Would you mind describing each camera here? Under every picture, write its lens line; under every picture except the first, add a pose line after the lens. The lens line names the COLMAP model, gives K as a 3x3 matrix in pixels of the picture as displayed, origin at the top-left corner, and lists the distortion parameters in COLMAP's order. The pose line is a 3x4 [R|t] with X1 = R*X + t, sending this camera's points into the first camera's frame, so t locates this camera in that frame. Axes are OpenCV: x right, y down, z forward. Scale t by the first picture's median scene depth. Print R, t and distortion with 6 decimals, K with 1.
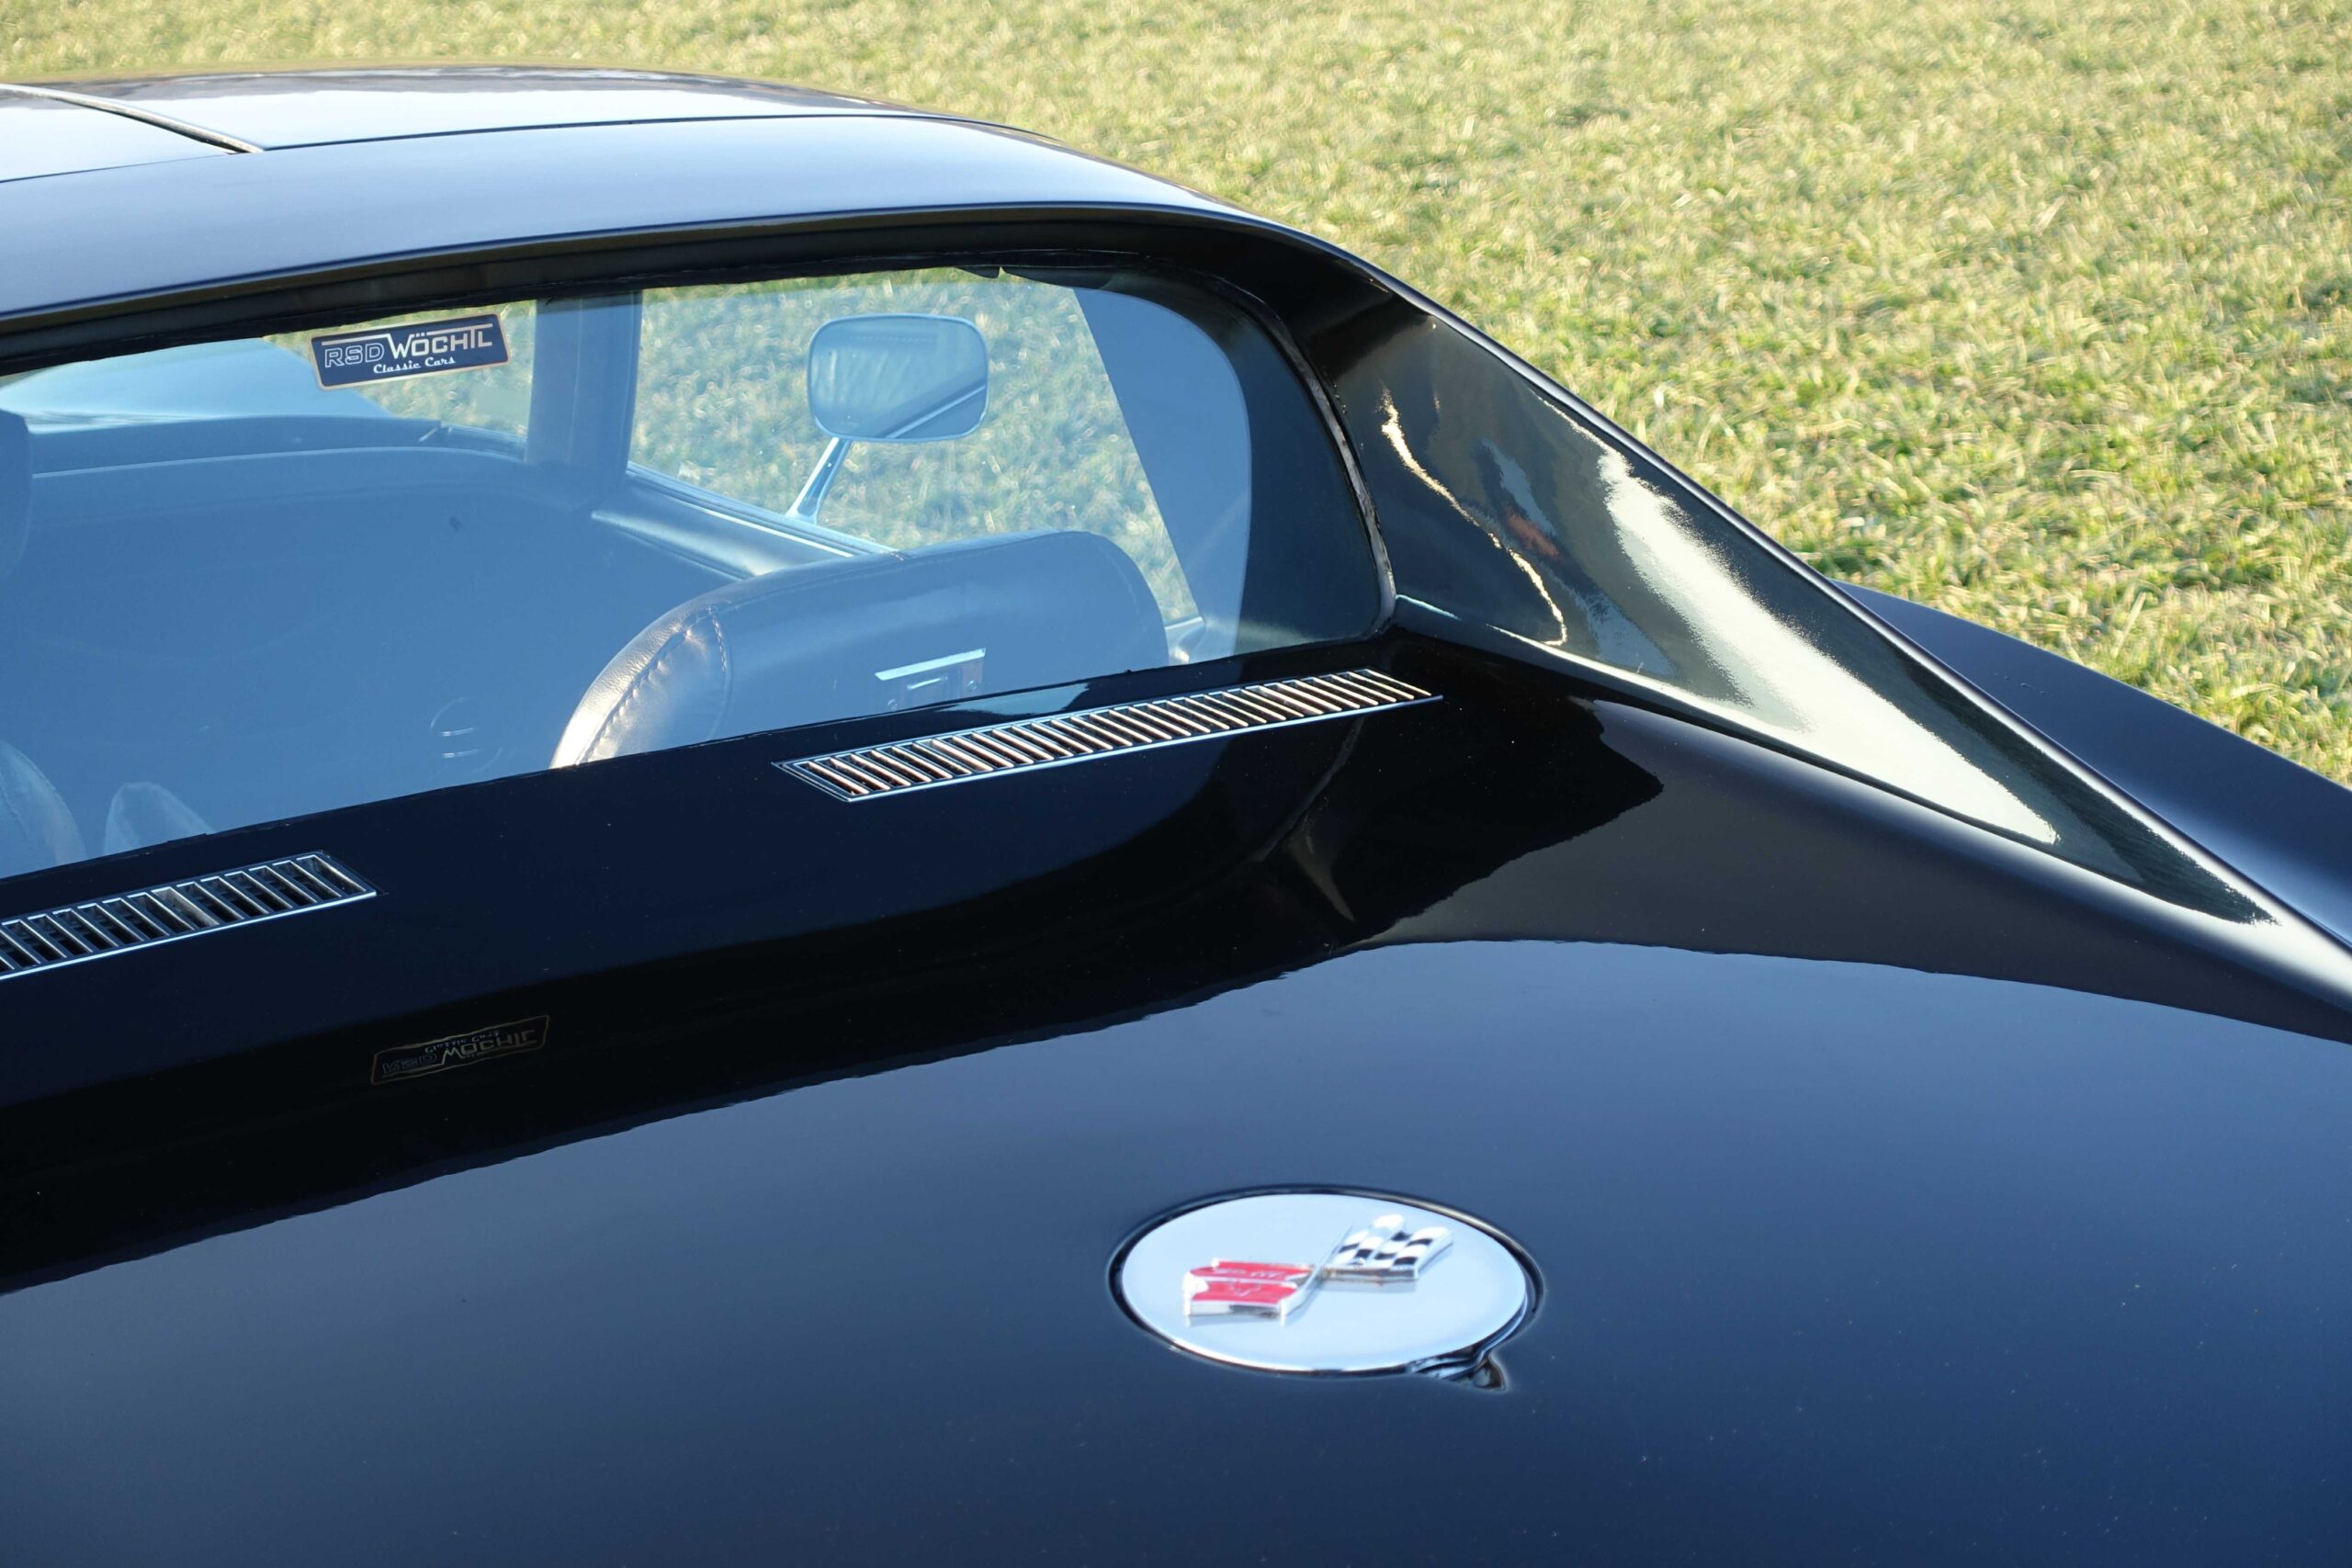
lens RADIAL K [[4613.7, 0, 1174.8], [0, 4613.7, 789.8], [0, 0, 1]] dist [0.007032, 0.000000]
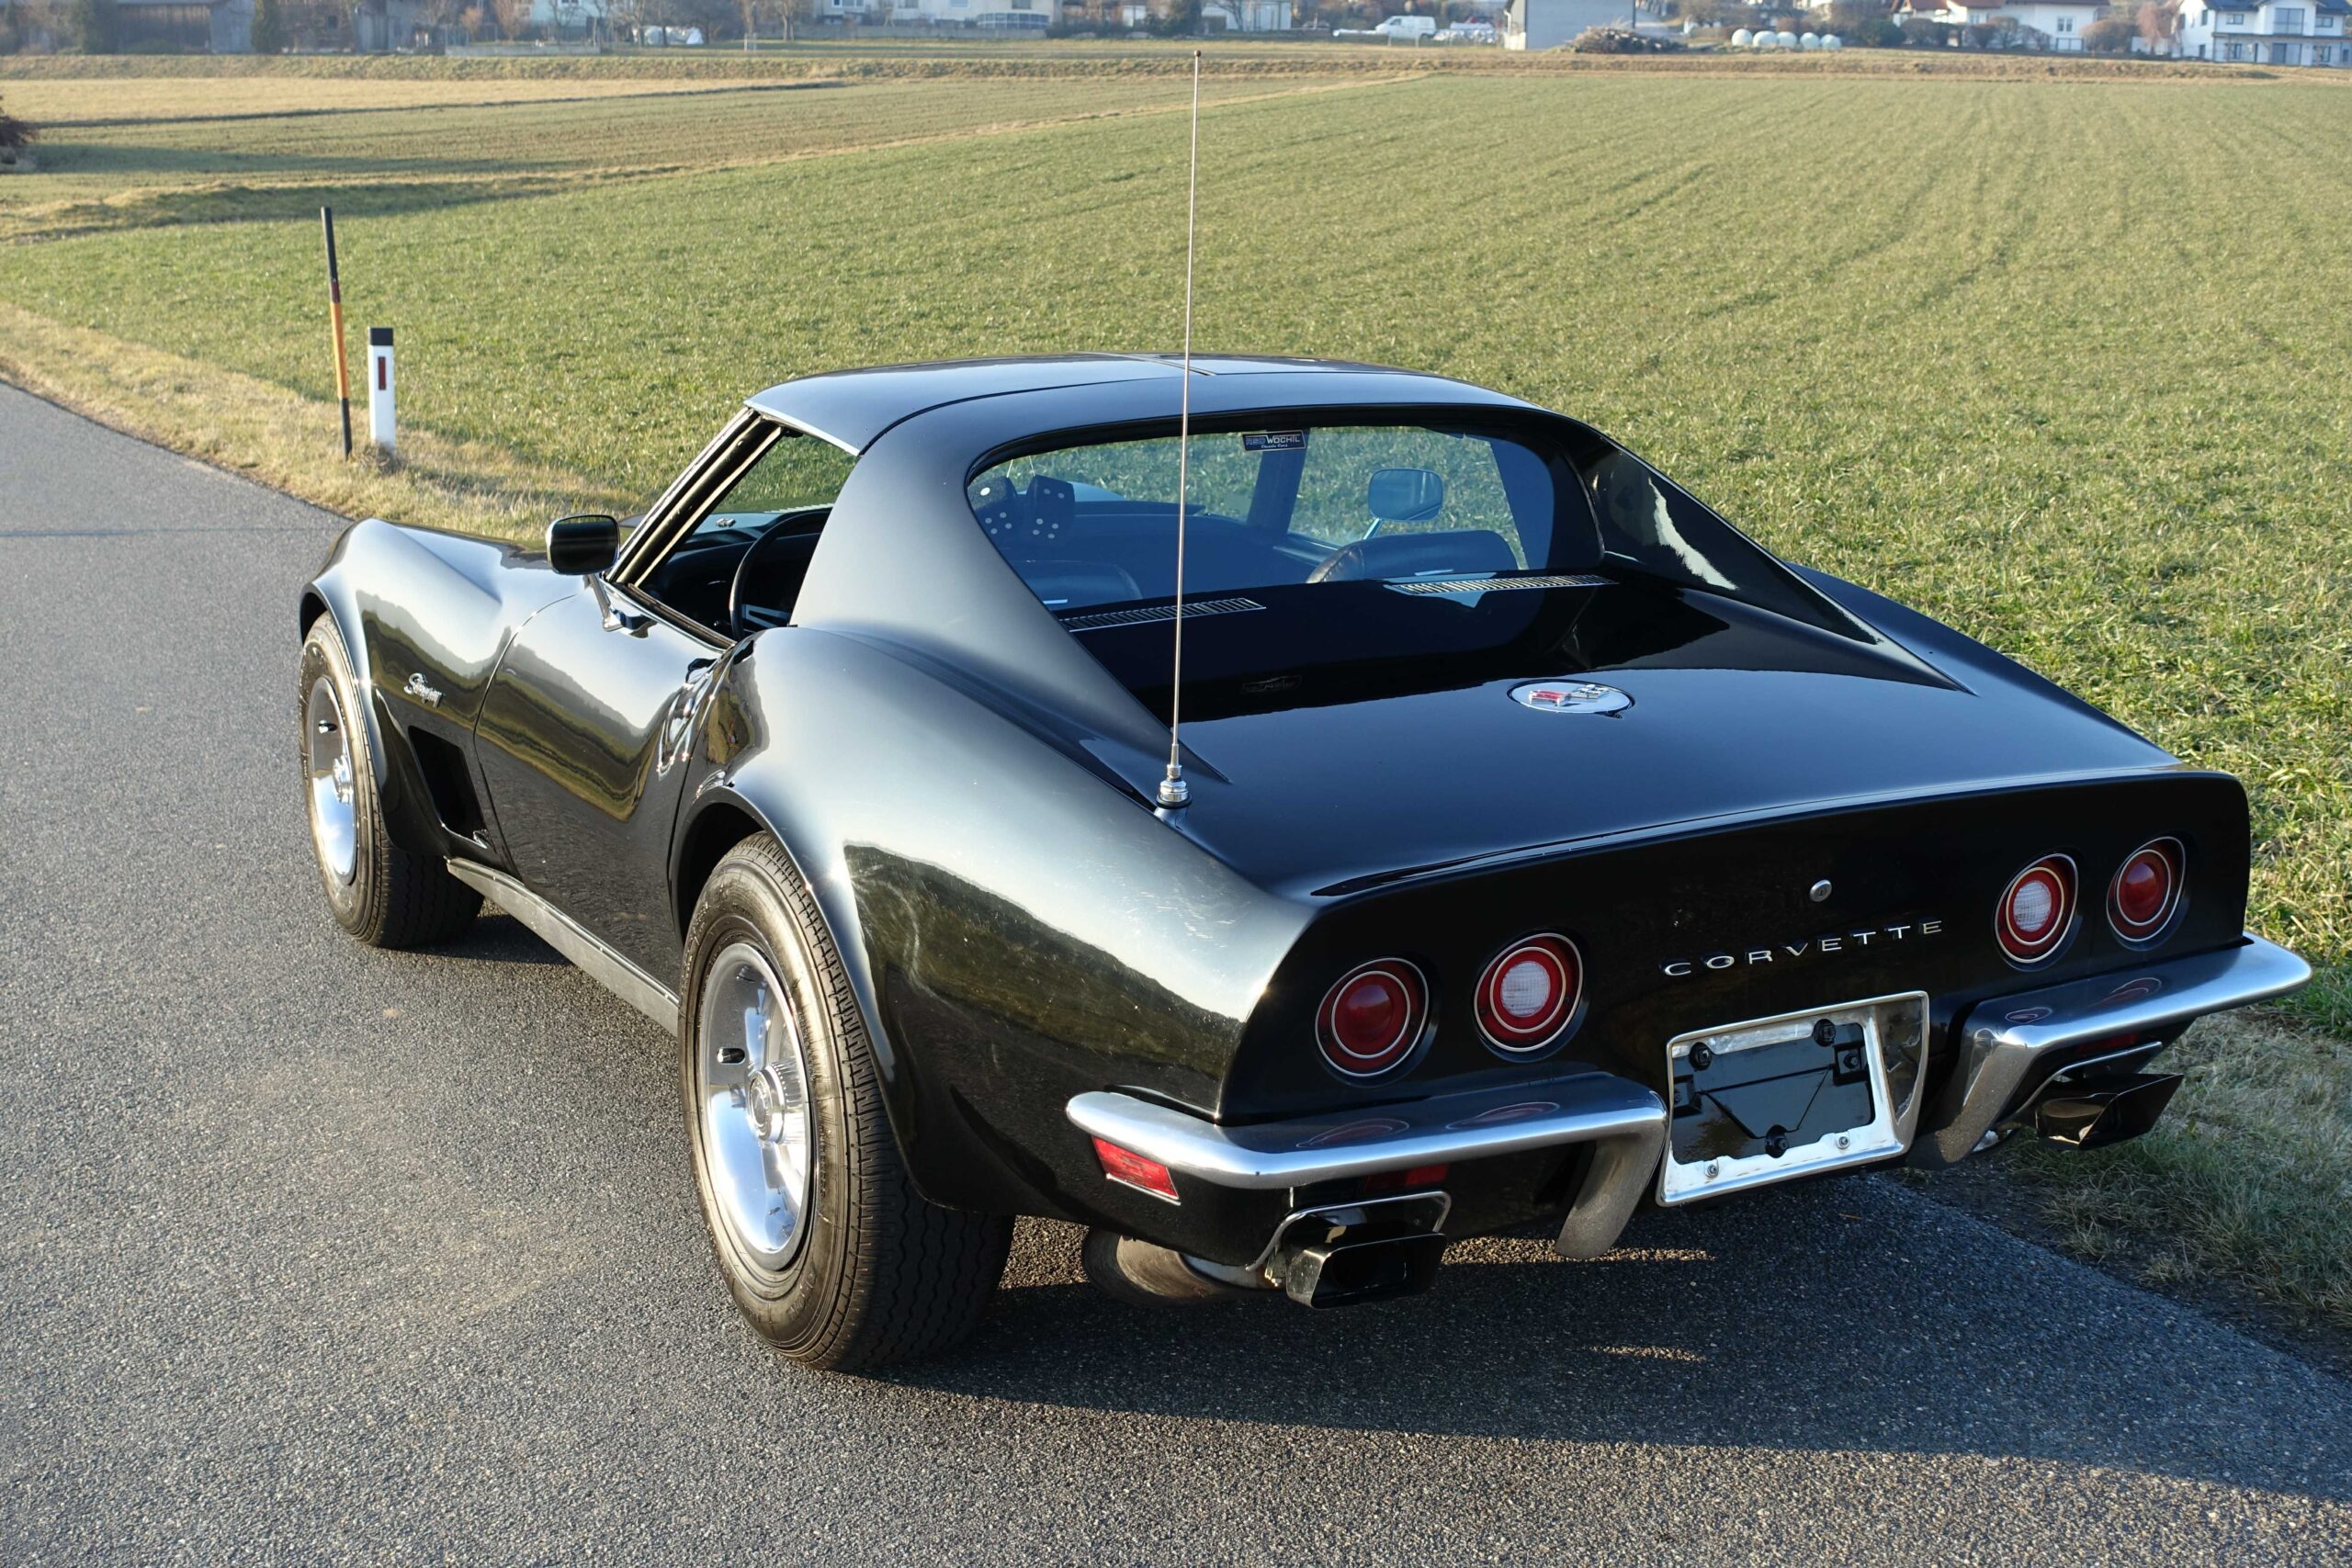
lens RADIAL K [[3208.0, 0, 1172.5], [0, 3208.0, 774.8], [0, 0, 1]] dist [0.025806, 0.000000]
pose [[0.994491, 0.052348, -0.090814, -0.005464], [-0.056690, 0.997336, -0.045914, 0.036960], [0.088169, 0.050809, 0.994809, -0.178613]]
